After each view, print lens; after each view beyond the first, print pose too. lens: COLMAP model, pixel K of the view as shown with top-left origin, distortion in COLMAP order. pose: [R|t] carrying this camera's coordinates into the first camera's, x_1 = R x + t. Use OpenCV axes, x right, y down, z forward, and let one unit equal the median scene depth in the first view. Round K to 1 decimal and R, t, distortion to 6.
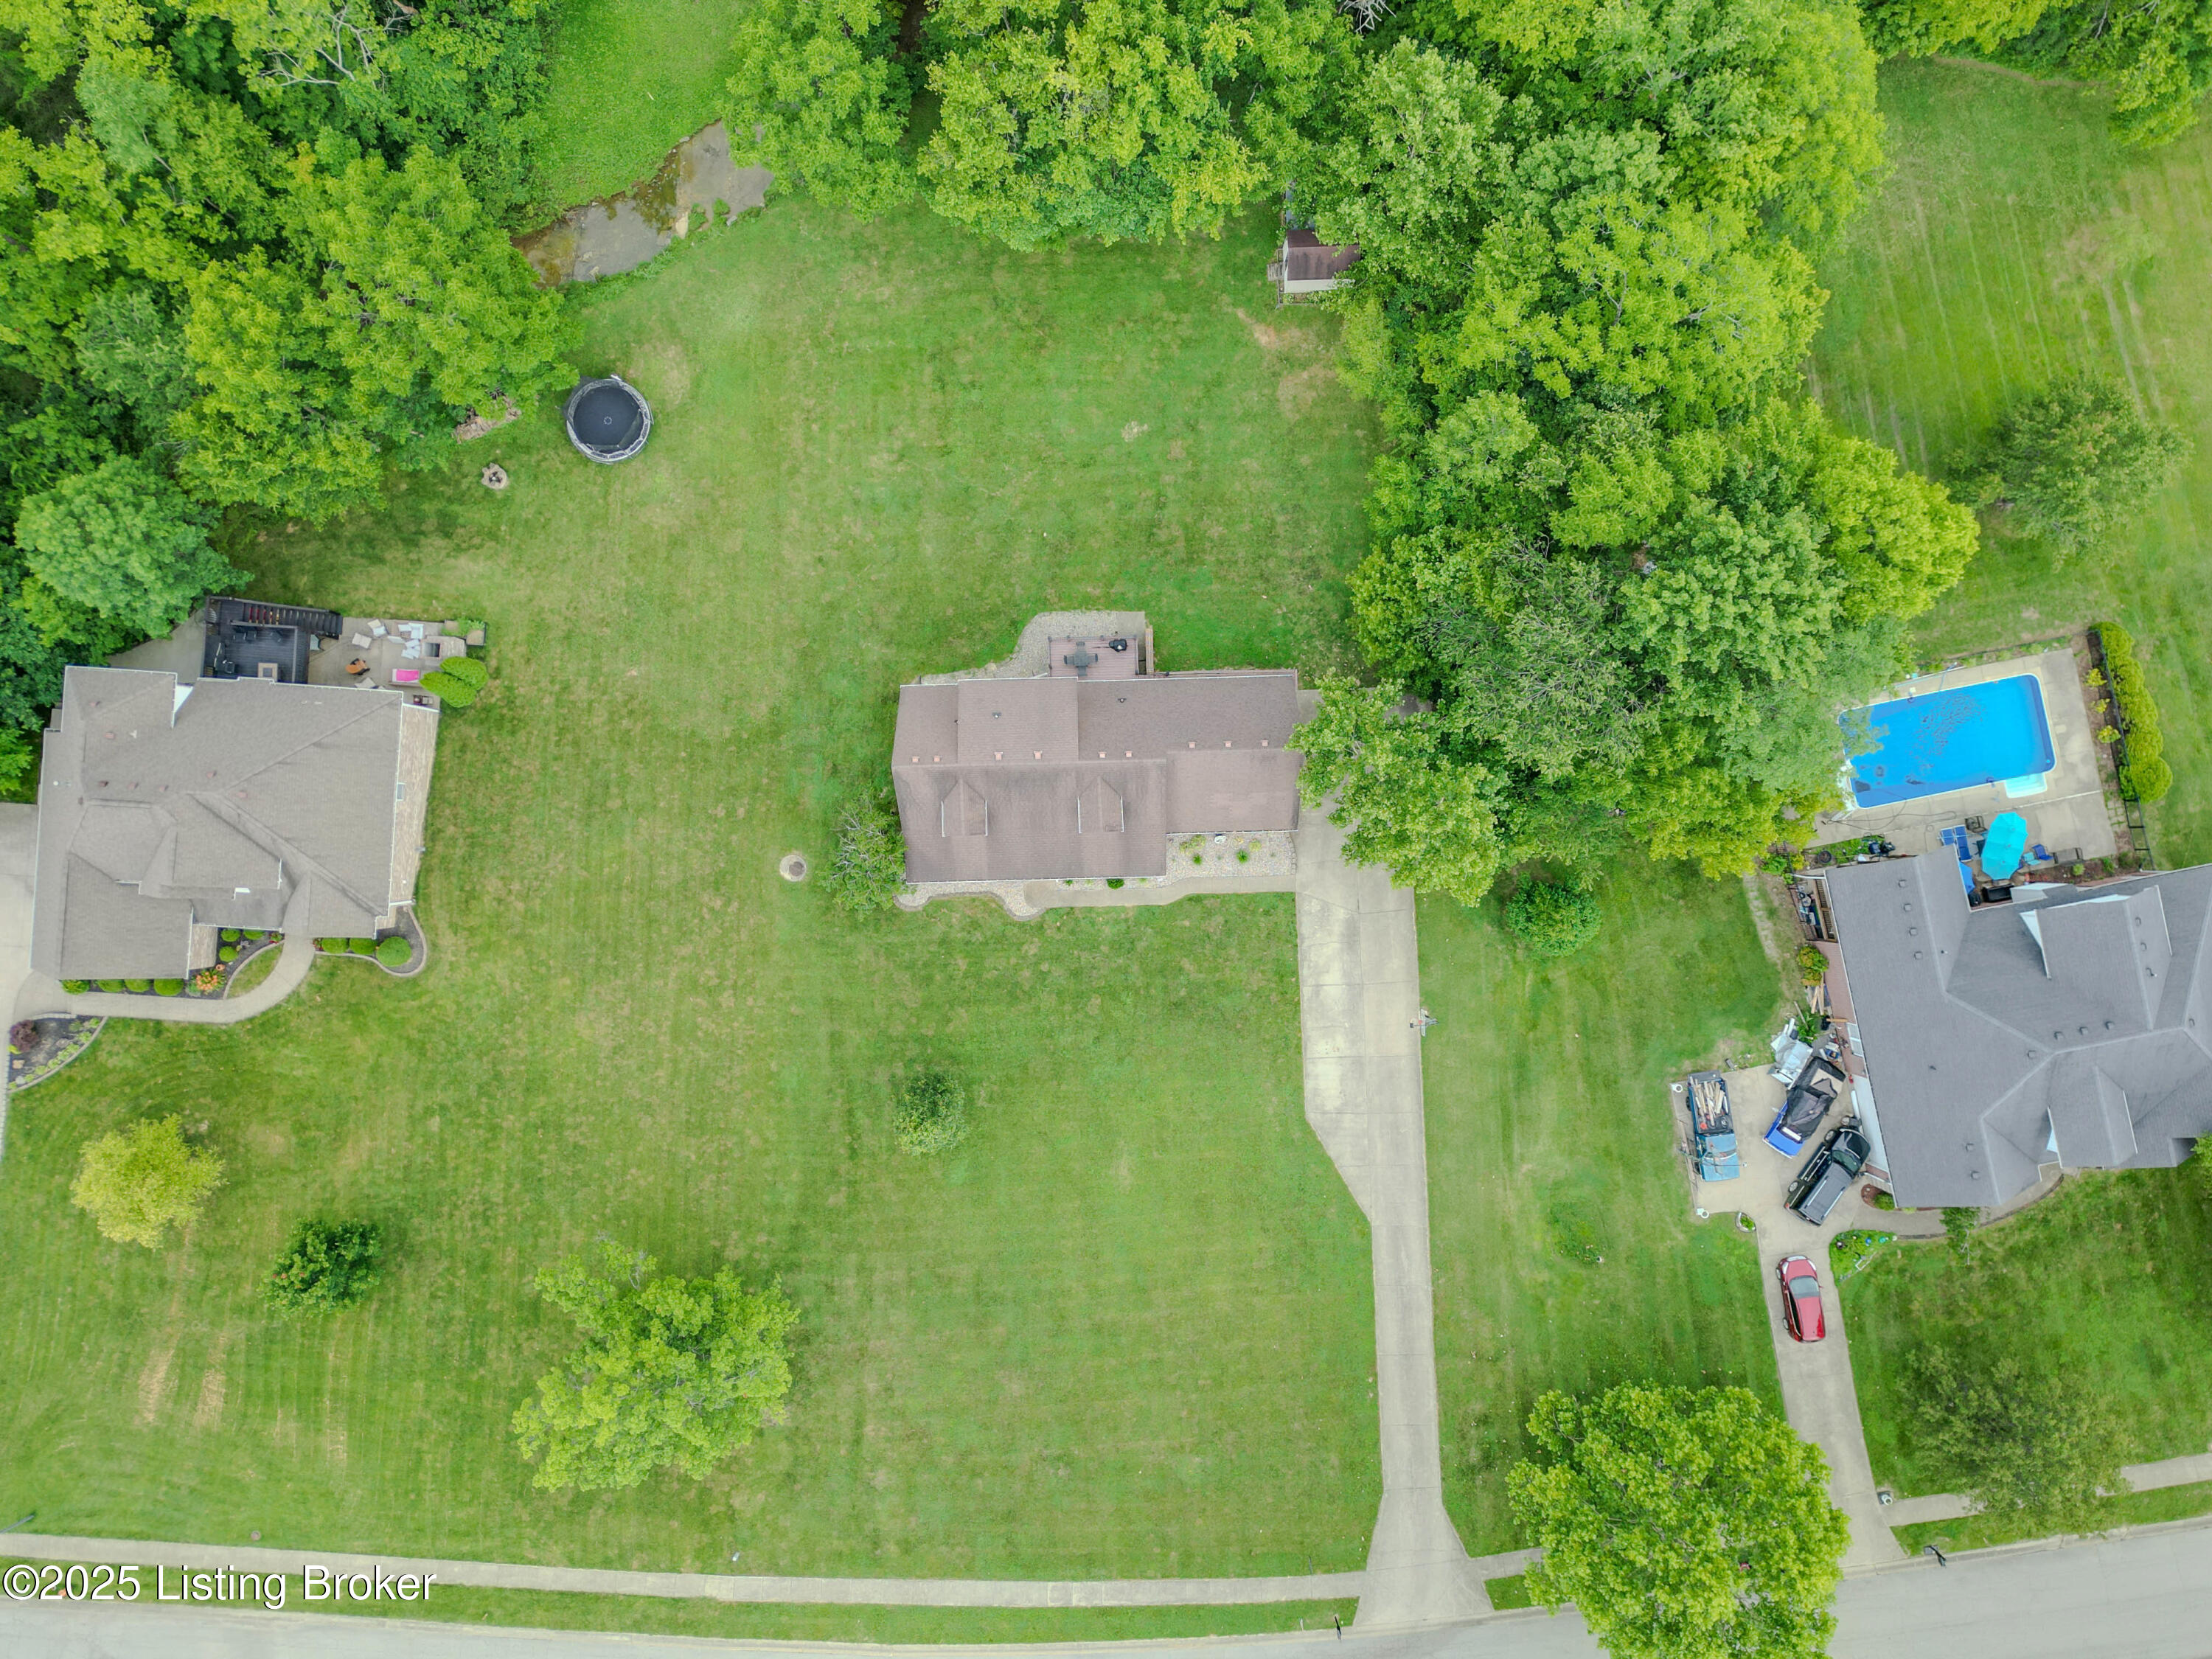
lens RADIAL K [[1519.9, 0, 1100.8], [0, 1519.9, 844.2], [0, 0, 1]] dist [0.071887, -0.102174]
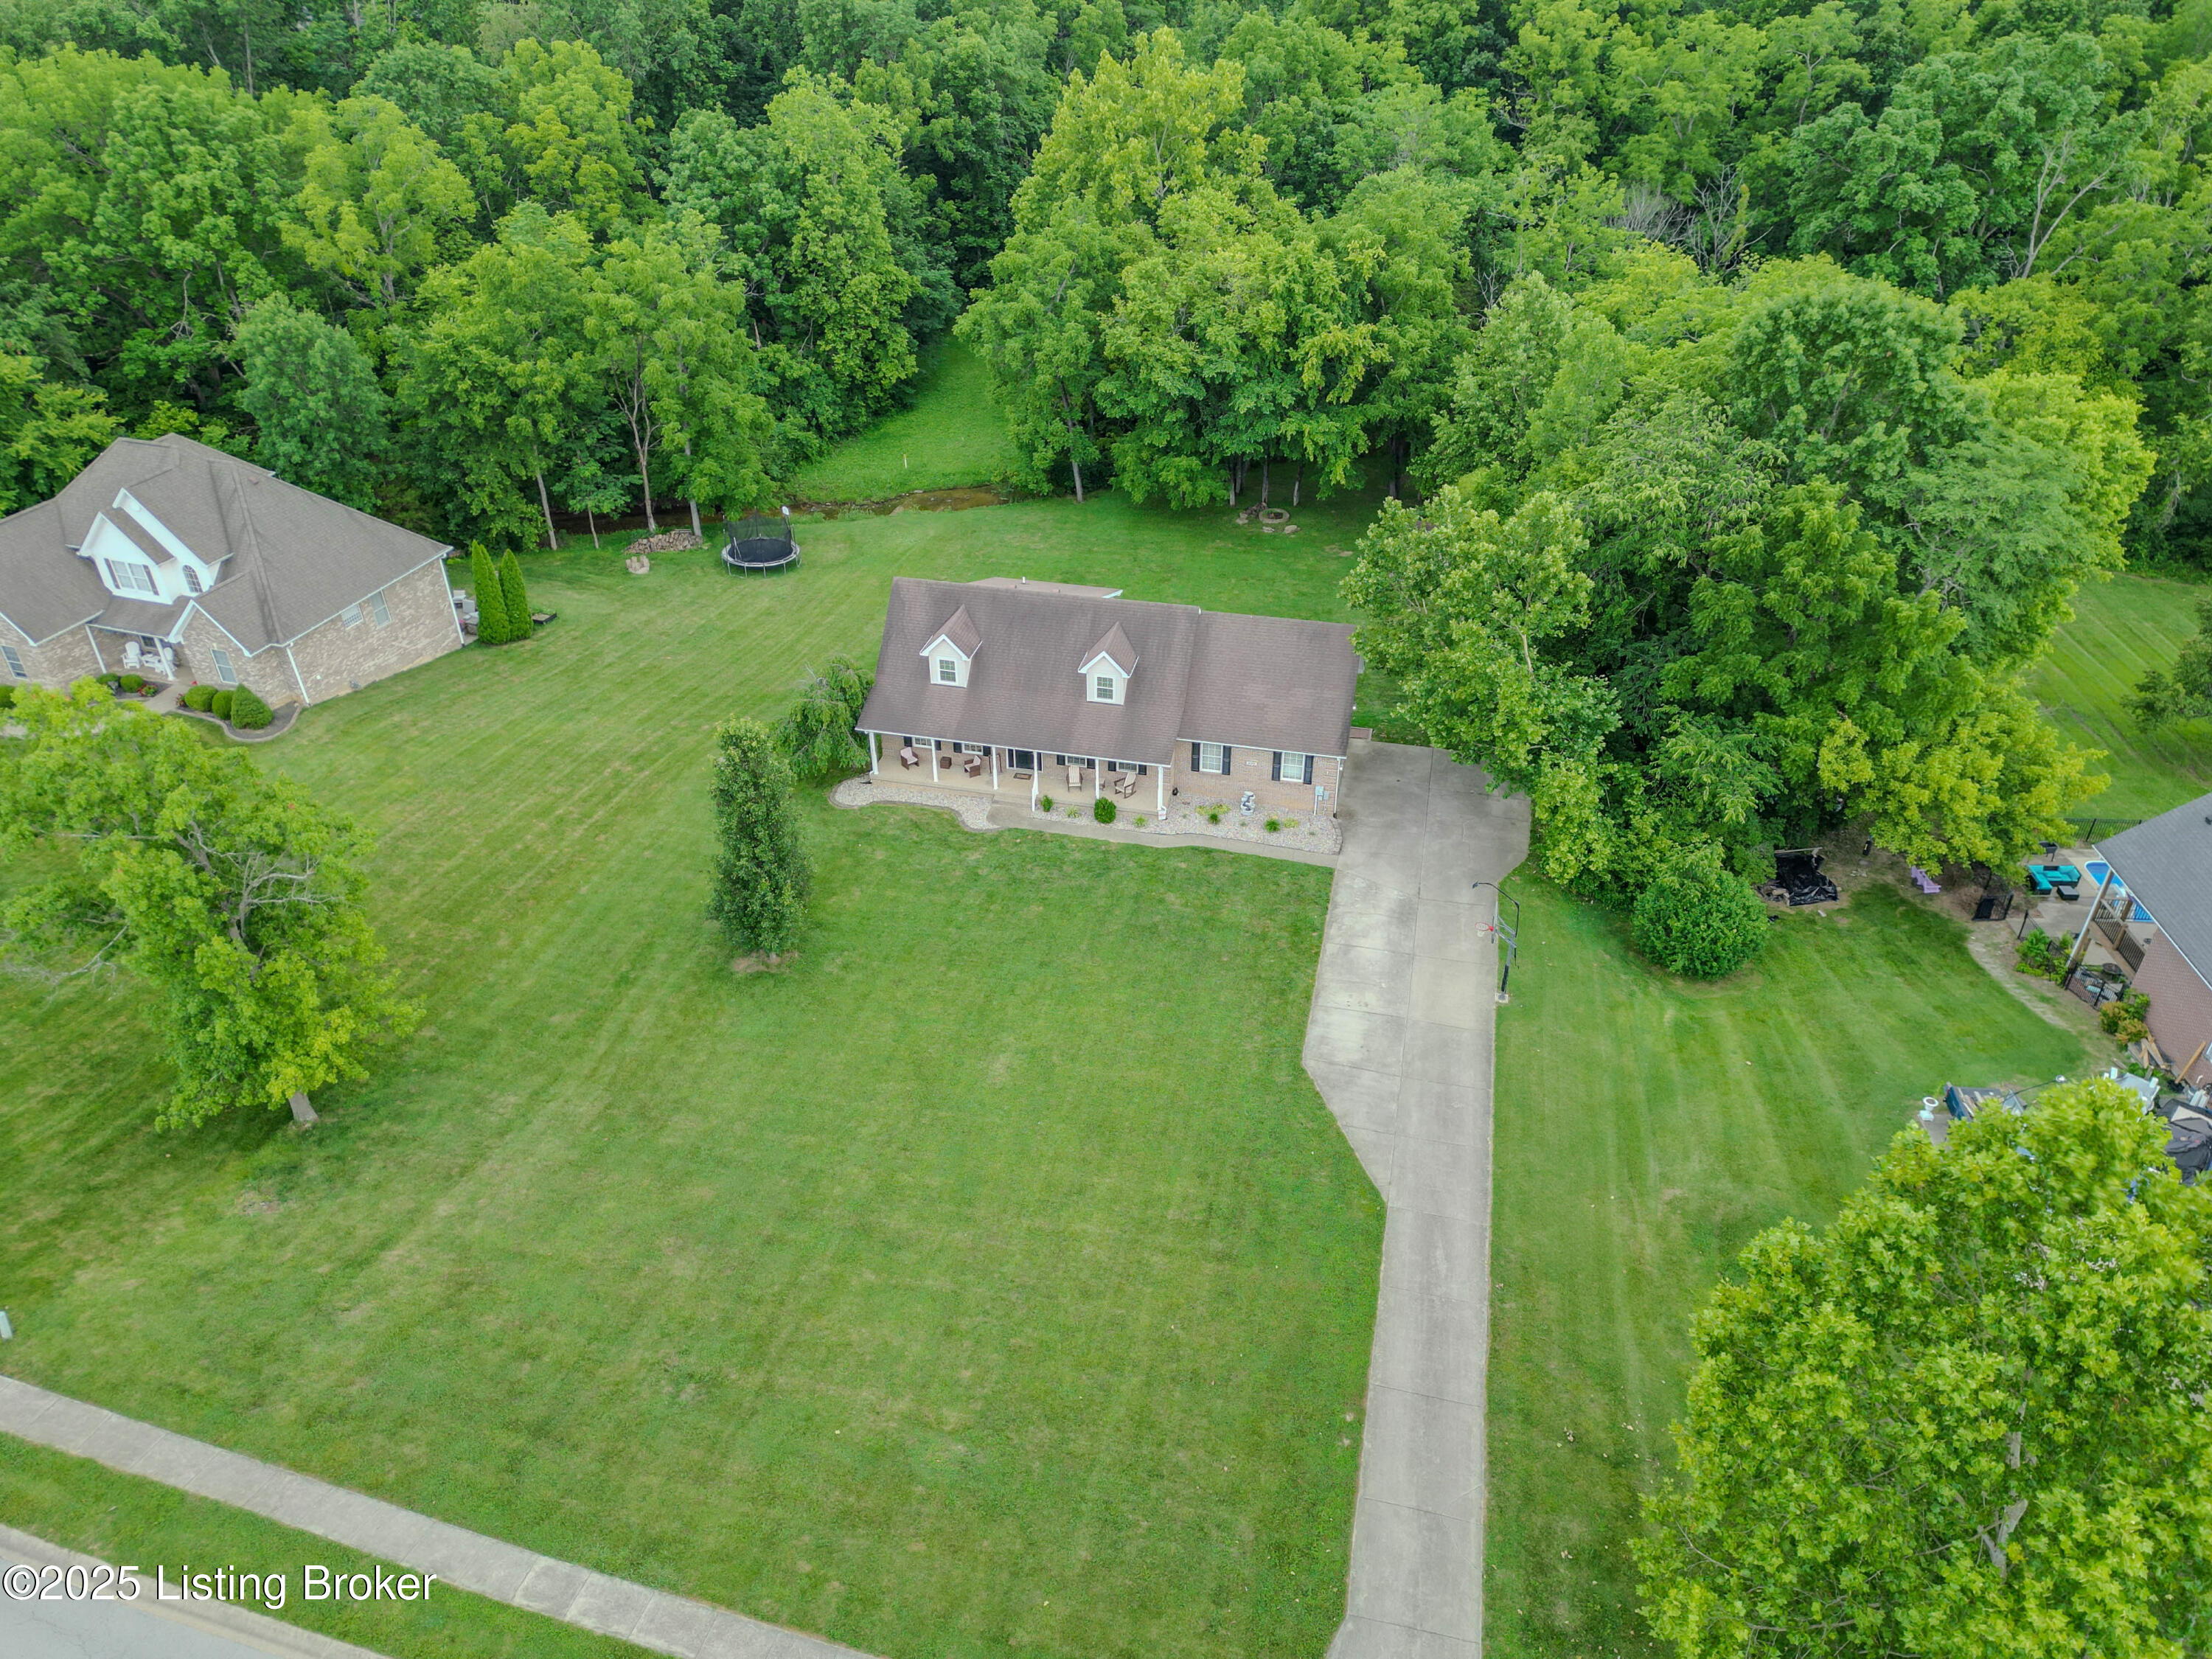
lens RADIAL K [[1532.8, 0, 1106.0], [0, 1532.8, 829.5], [0, 0, 1]] dist [0.075873, -0.071816]
pose [[0.967174, 0.145473, -0.208356, 0.174552], [-0.254111, 0.558665, -0.789507, 0.646807], [0.001549, 0.816536, 0.577293, 0.555736]]
